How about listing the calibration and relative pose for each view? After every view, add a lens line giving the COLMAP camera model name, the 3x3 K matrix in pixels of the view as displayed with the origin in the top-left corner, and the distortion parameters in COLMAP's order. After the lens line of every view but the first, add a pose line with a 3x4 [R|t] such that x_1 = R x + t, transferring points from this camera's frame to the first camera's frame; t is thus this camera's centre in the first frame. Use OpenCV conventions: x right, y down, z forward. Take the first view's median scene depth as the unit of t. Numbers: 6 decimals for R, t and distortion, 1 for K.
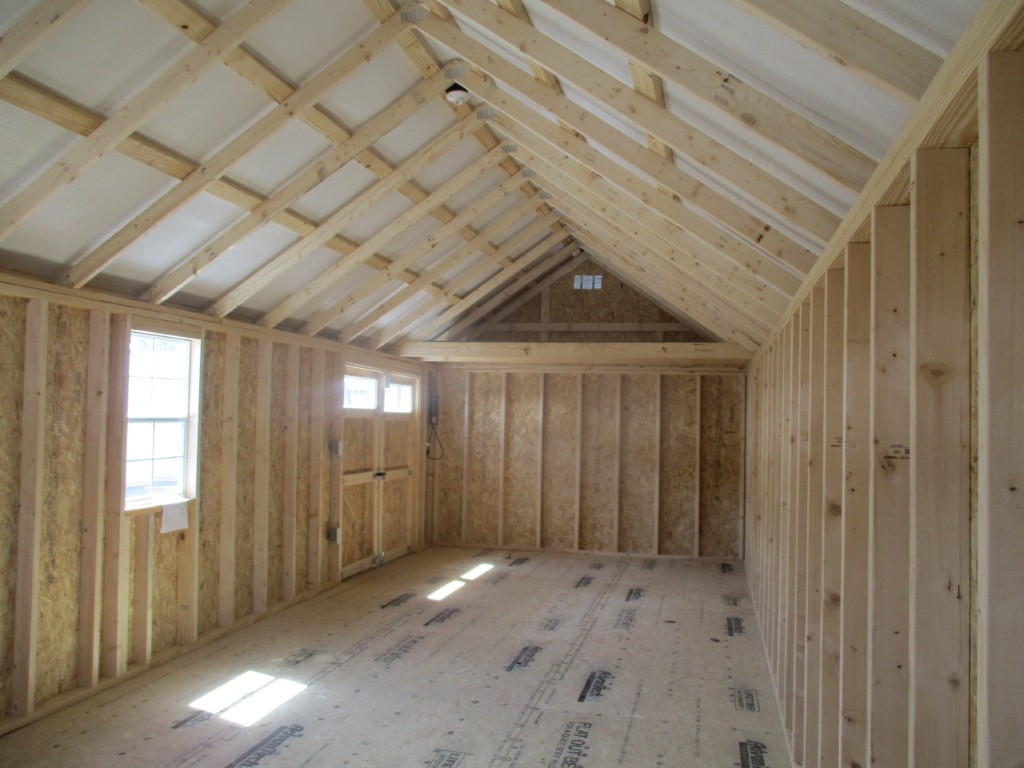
lens RADIAL K [[848.2, 0, 521.5], [0, 848.2, 392.7], [0, 0, 1]] dist [-0.020629, -0.000686]
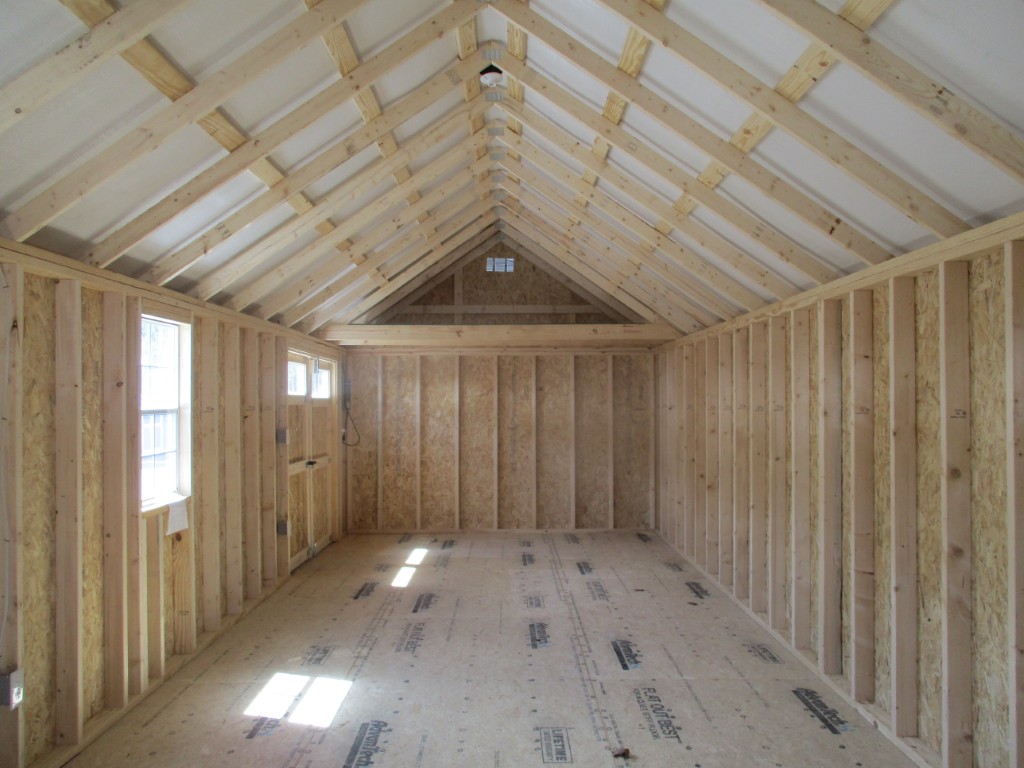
lens RADIAL K [[848.2, 0, 519.3], [0, 848.2, 392.6], [0, 0, 1]] dist [-0.020629, -0.000686]
pose [[0.973294, -0.022504, 0.228455, -0.271837], [0.017433, 0.999555, 0.024190, -0.004496], [-0.228898, -0.019562, 0.973254, 0.017798]]
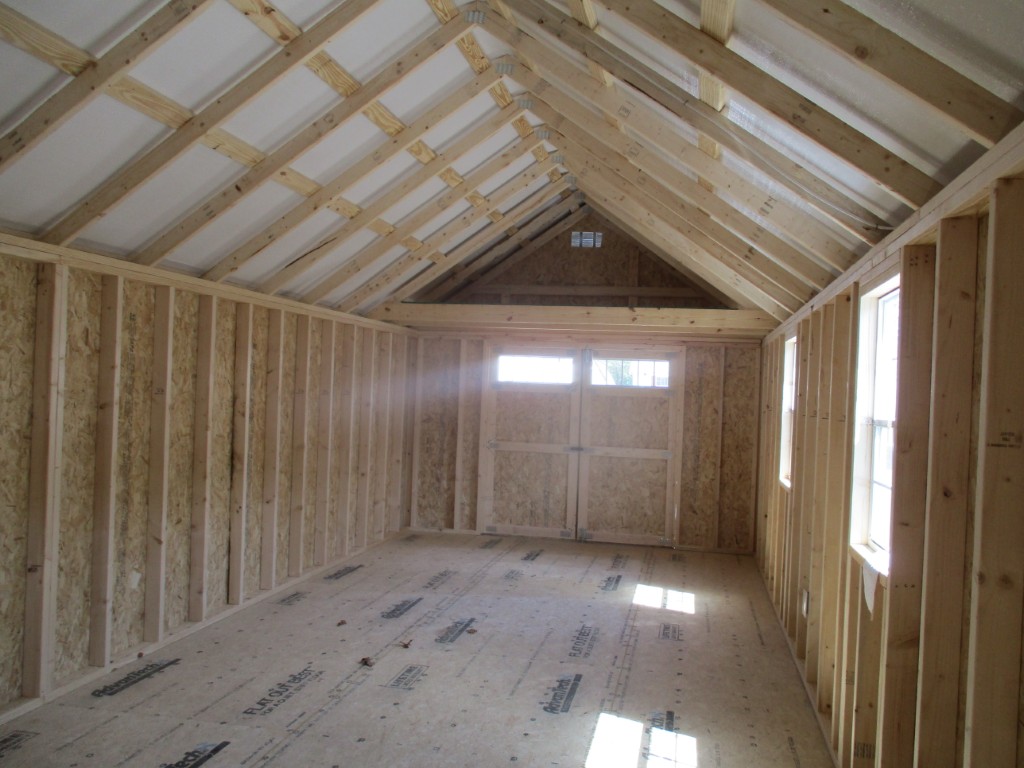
lens RADIAL K [[848.2, 0, 525.3], [0, 848.2, 386.1], [0, 0, 1]] dist [-0.020629, -0.000686]
pose [[-0.998238, -0.054638, -0.023130, -0.161353], [-0.053851, 0.997991, -0.033376, 0.041501], [0.024907, -0.032071, -0.999175, 1.689642]]
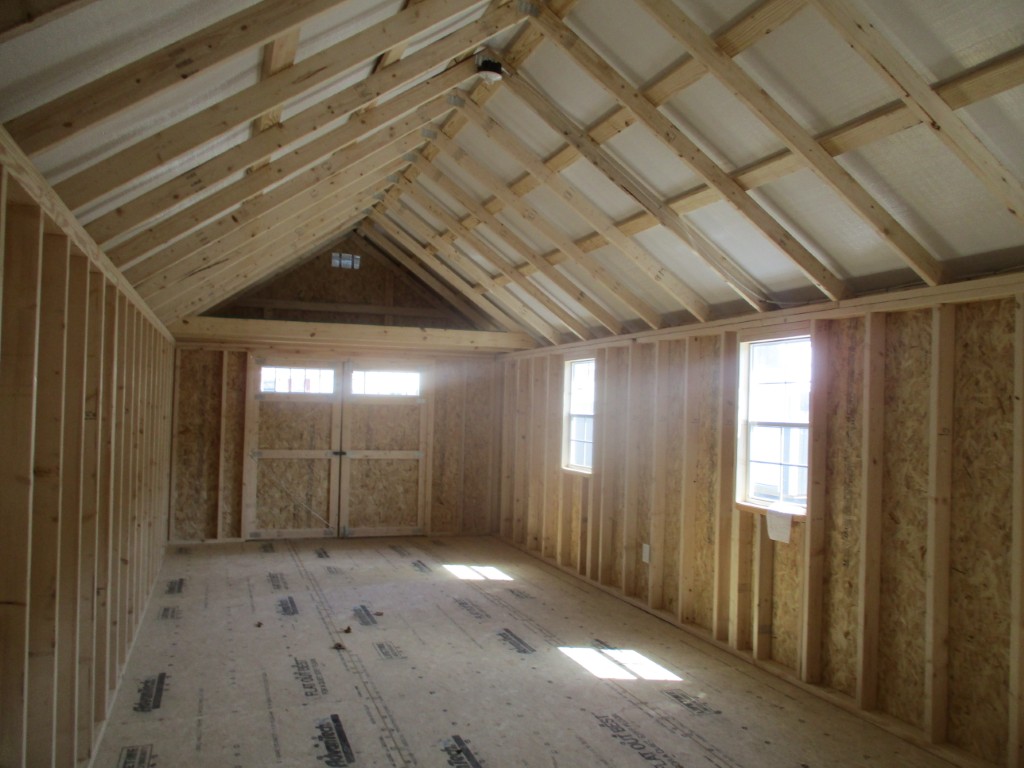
lens RADIAL K [[848.2, 0, 520.1], [0, 848.2, 394.6], [0, 0, 1]] dist [-0.020629, -0.000686]
pose [[-0.846599, -0.044712, -0.530350, 0.373685], [-0.023905, 0.998654, -0.046035, 0.053019], [0.531694, -0.026295, -0.846528, 1.768401]]
